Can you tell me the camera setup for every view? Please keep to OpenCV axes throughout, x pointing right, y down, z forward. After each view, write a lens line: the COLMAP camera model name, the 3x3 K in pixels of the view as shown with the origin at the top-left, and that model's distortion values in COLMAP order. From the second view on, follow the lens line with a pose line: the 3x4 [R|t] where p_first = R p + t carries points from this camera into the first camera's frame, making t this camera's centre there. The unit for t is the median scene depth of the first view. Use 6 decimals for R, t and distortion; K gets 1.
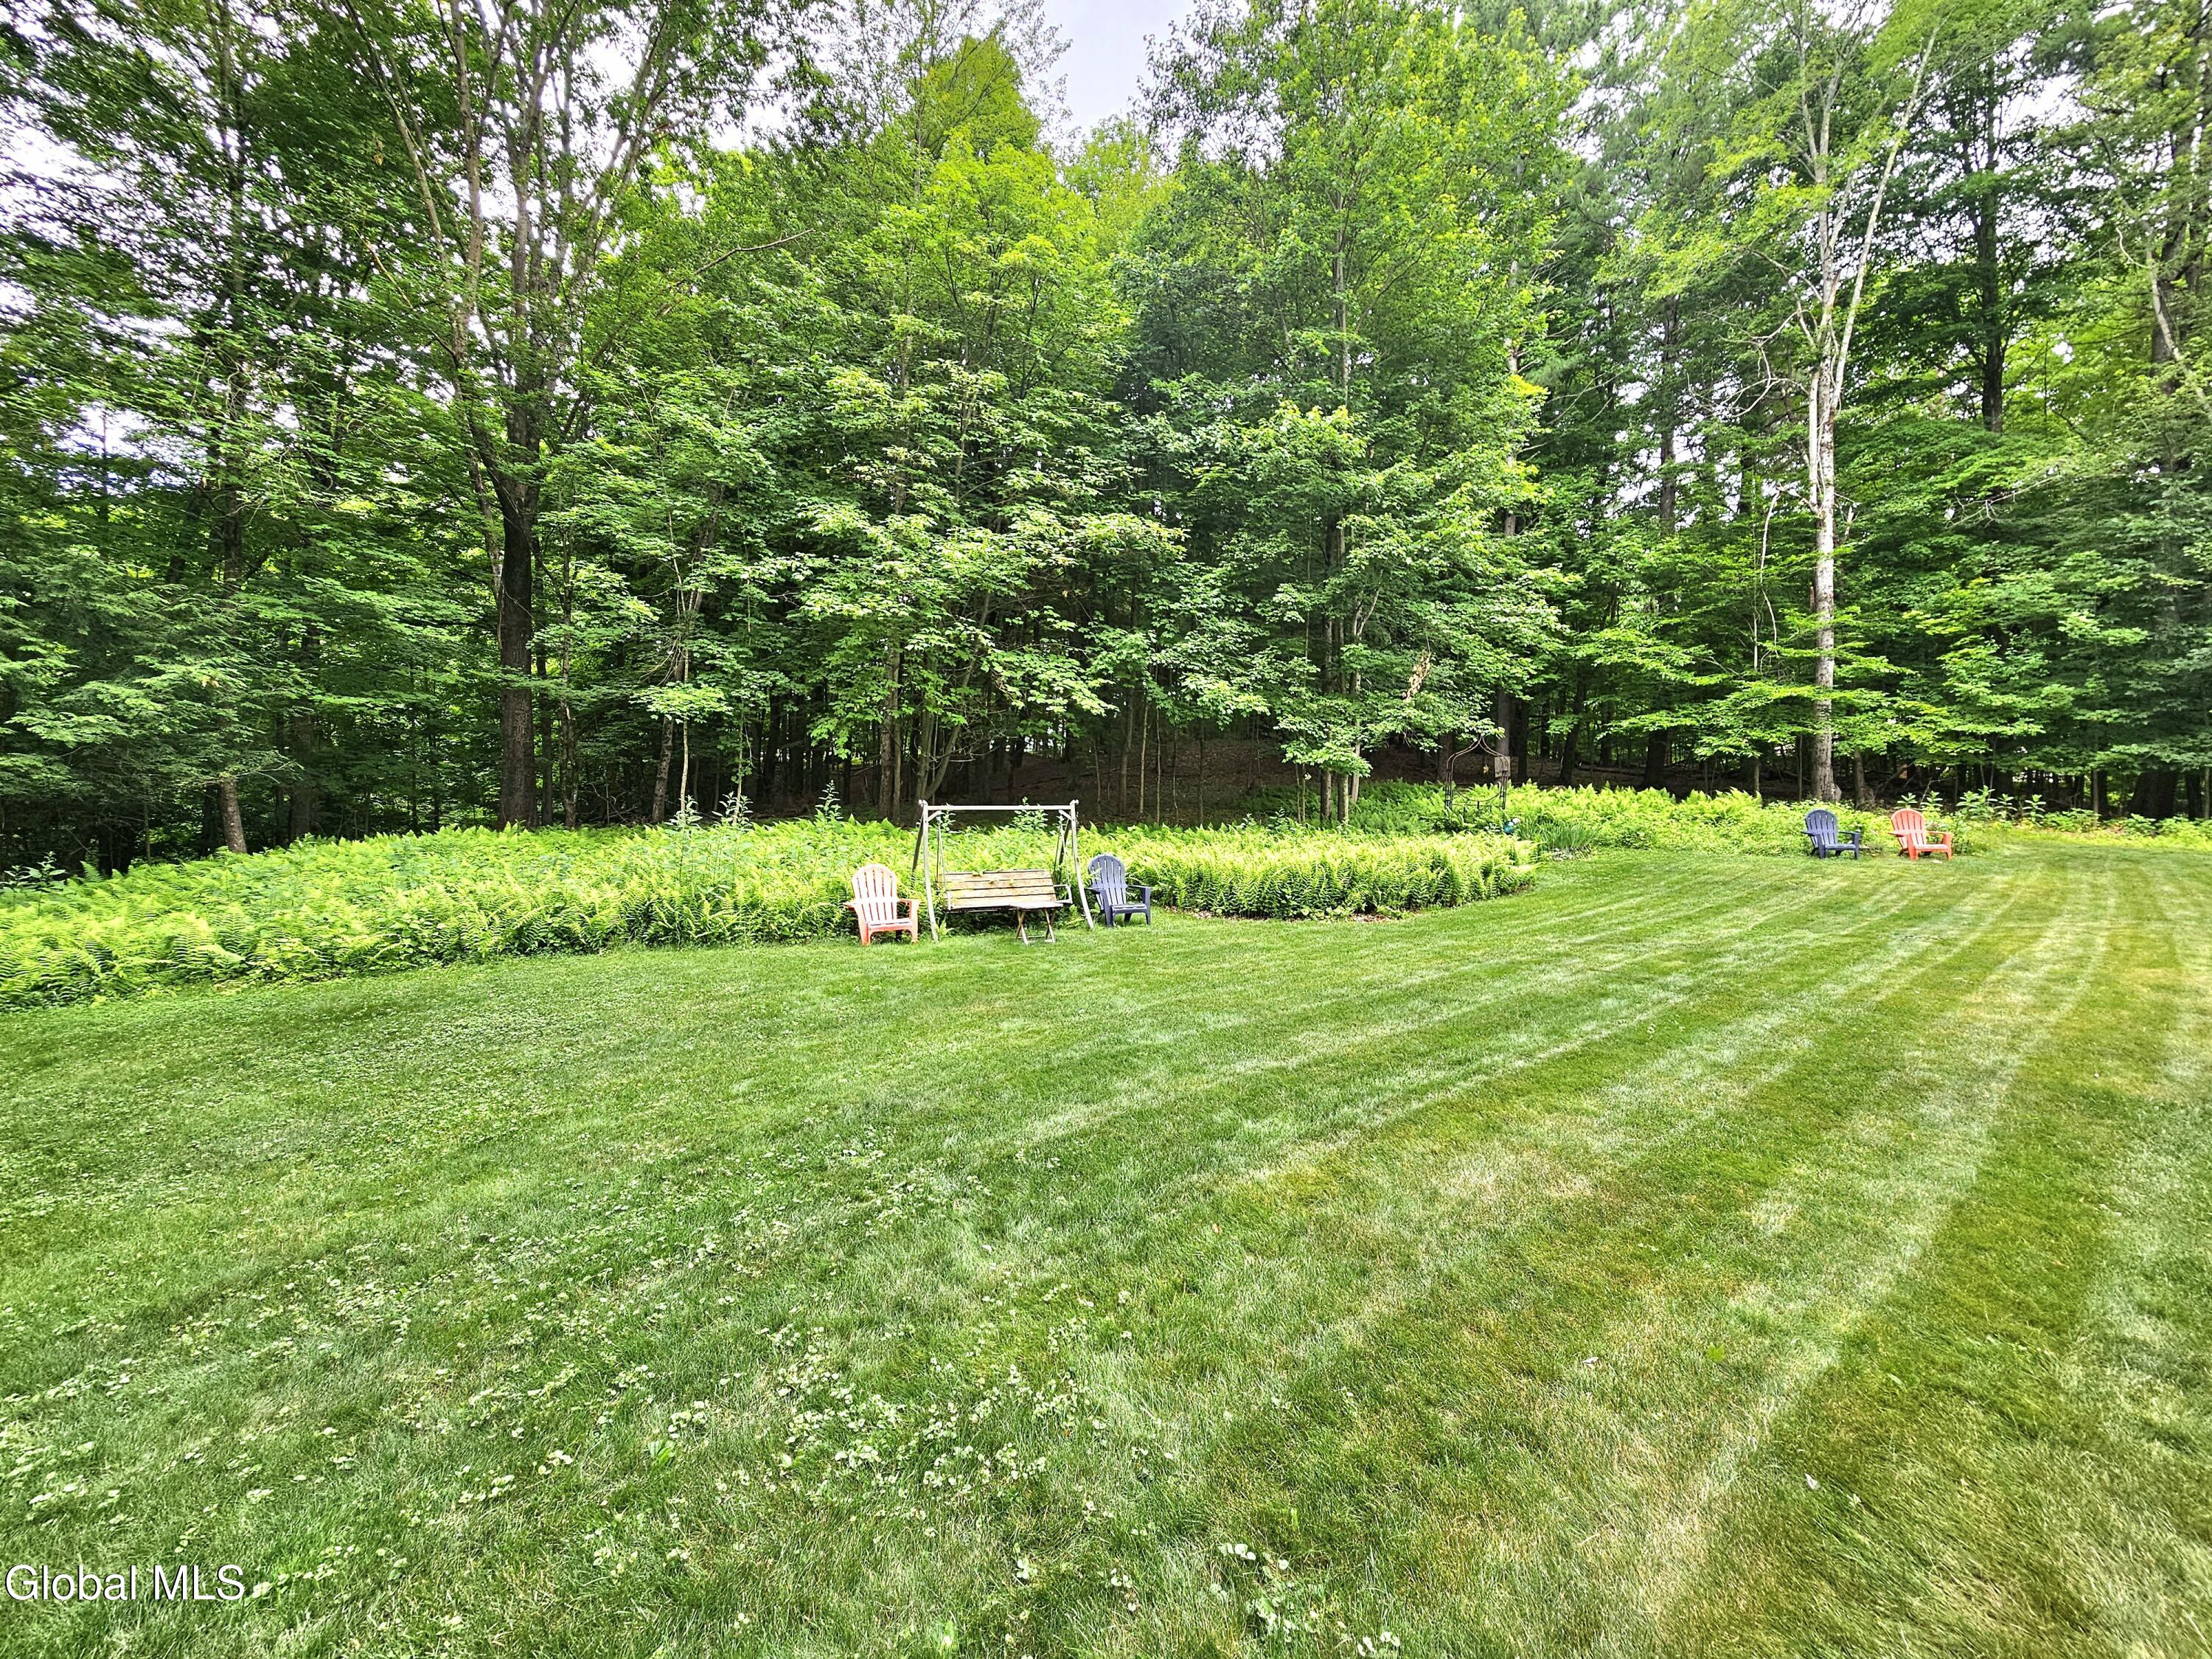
lens RADIAL K [[909.5, 0, 1108.4], [0, 909.5, 829.5], [0, 0, 1]] dist [0.003647, 0.000316]
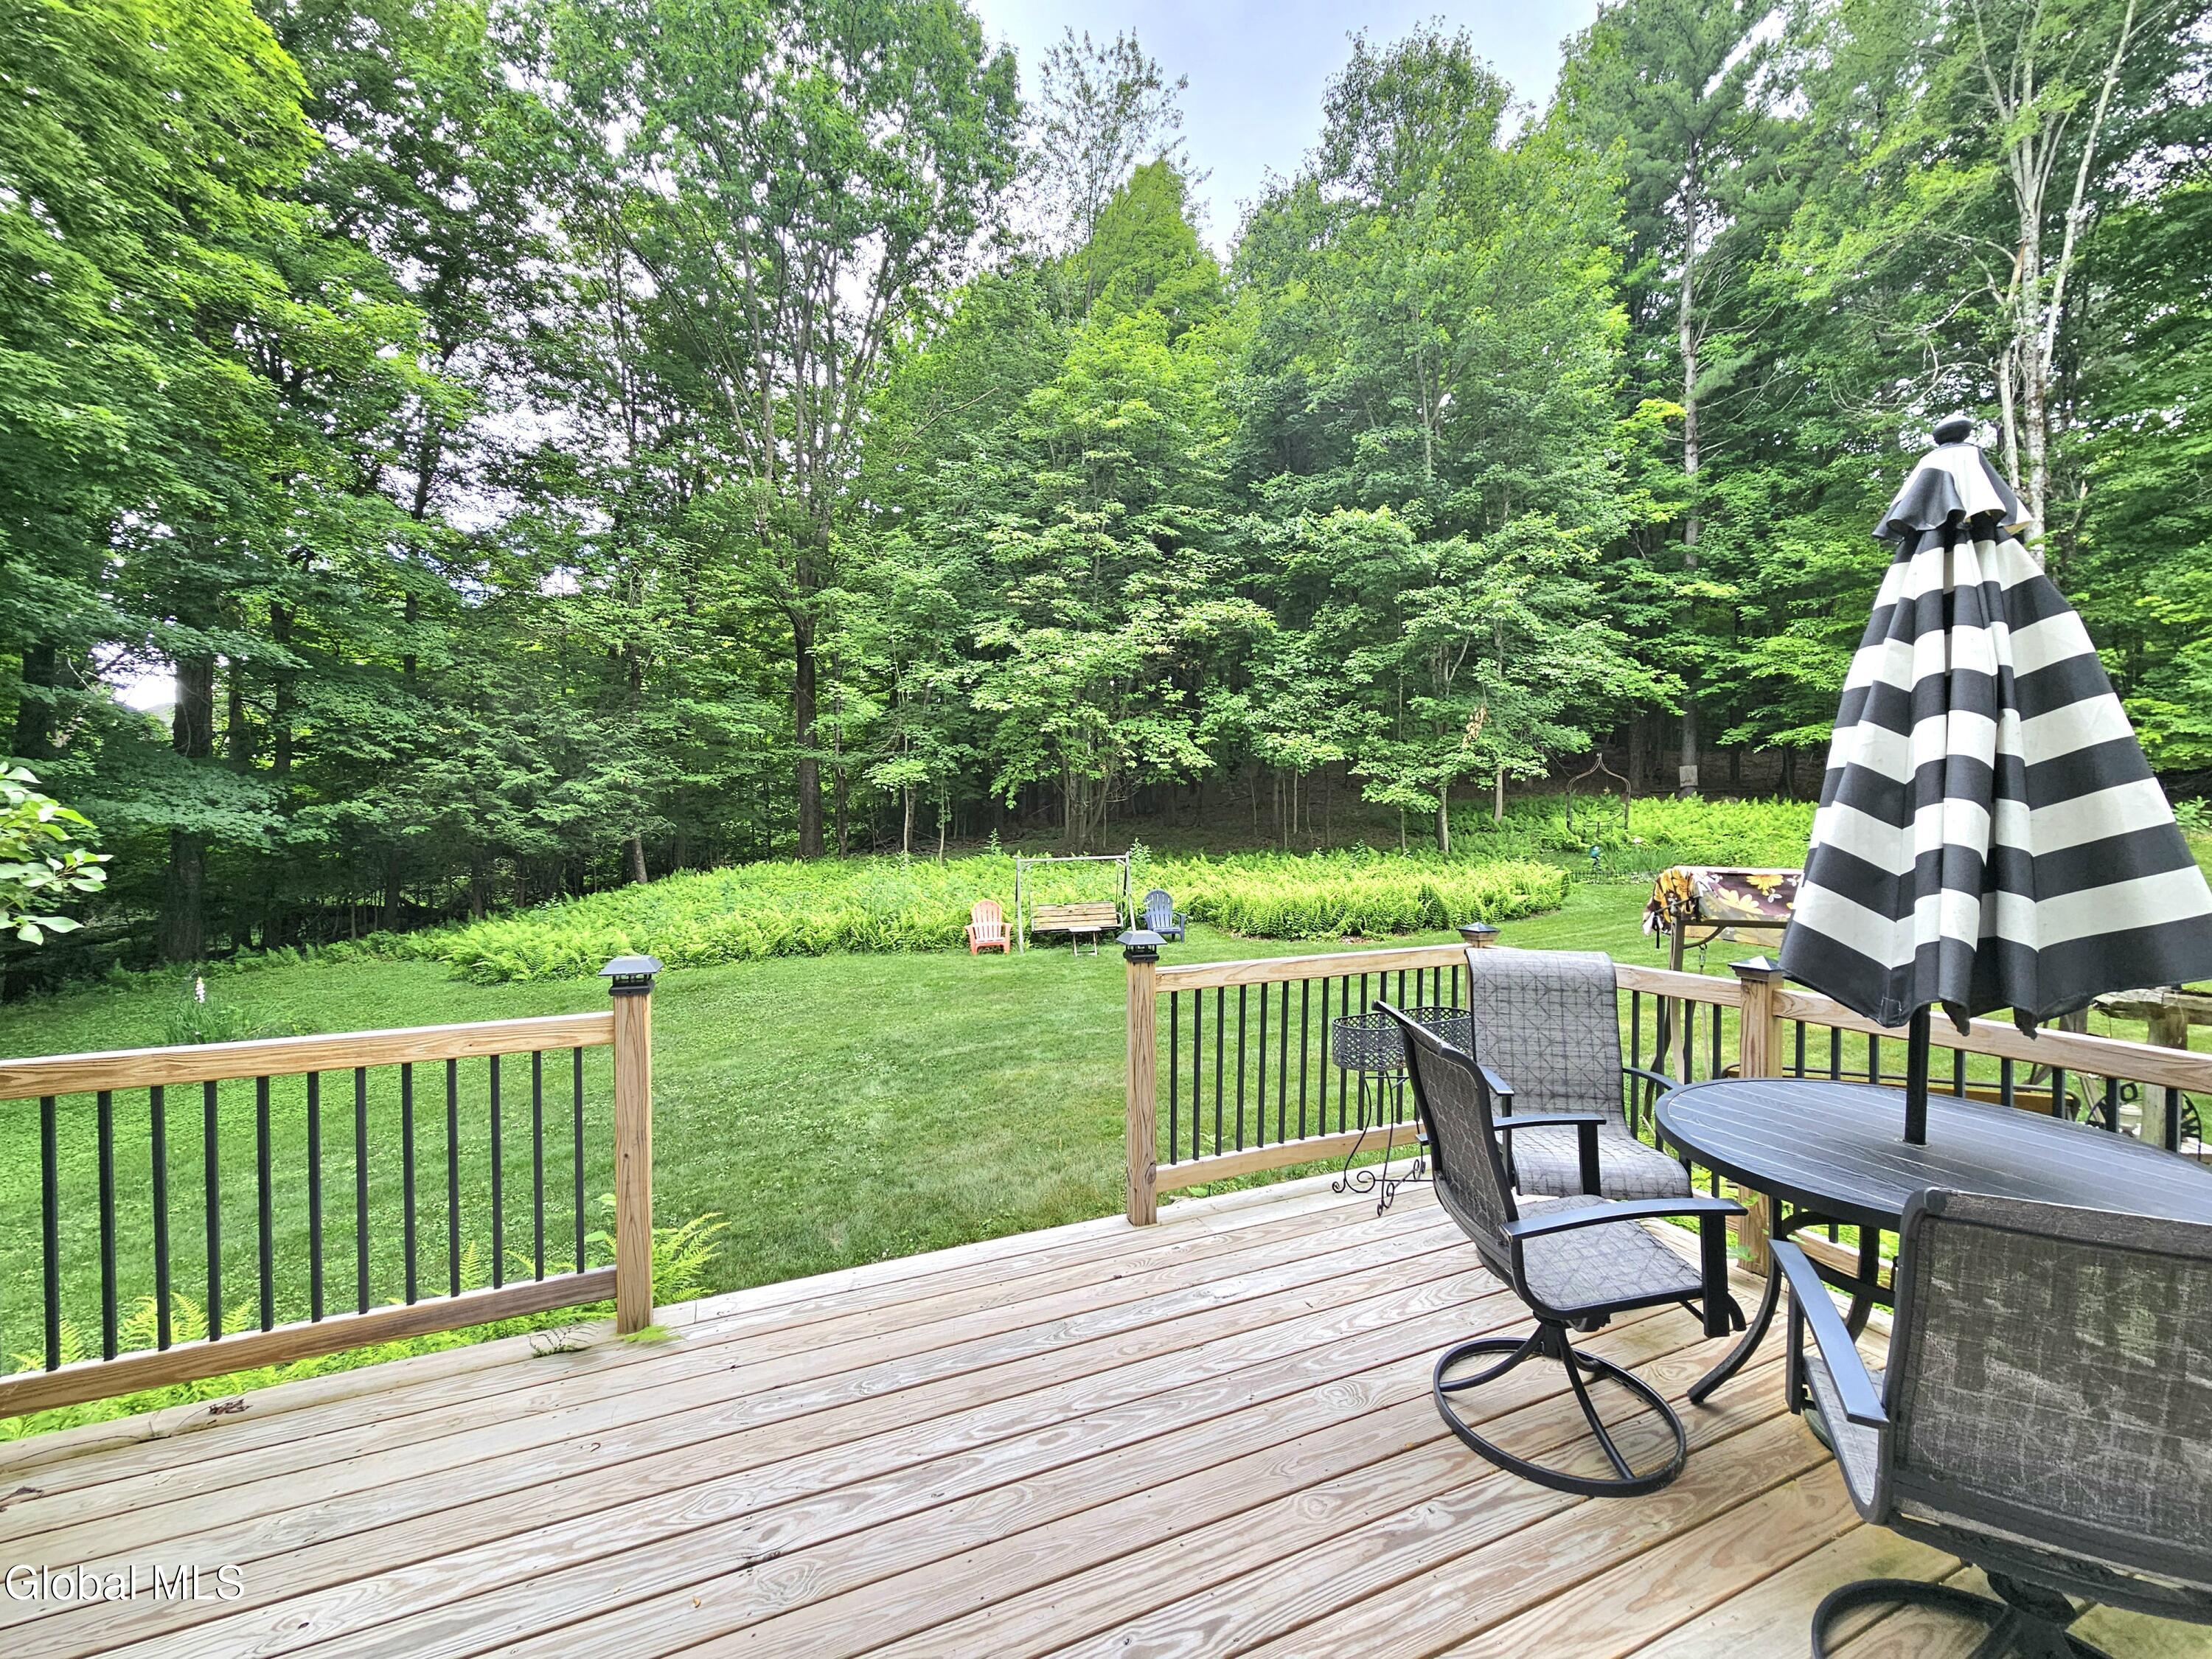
lens RADIAL K [[909.5, 0, 1103.8], [0, 909.5, 834.7], [0, 0, 1]] dist [0.003647, 0.000316]
pose [[0.956149, -0.019153, -0.292255, 0.224063], [0.020791, 0.999781, 0.002497, -0.041811], [0.292143, -0.008464, 0.956337, -0.222899]]
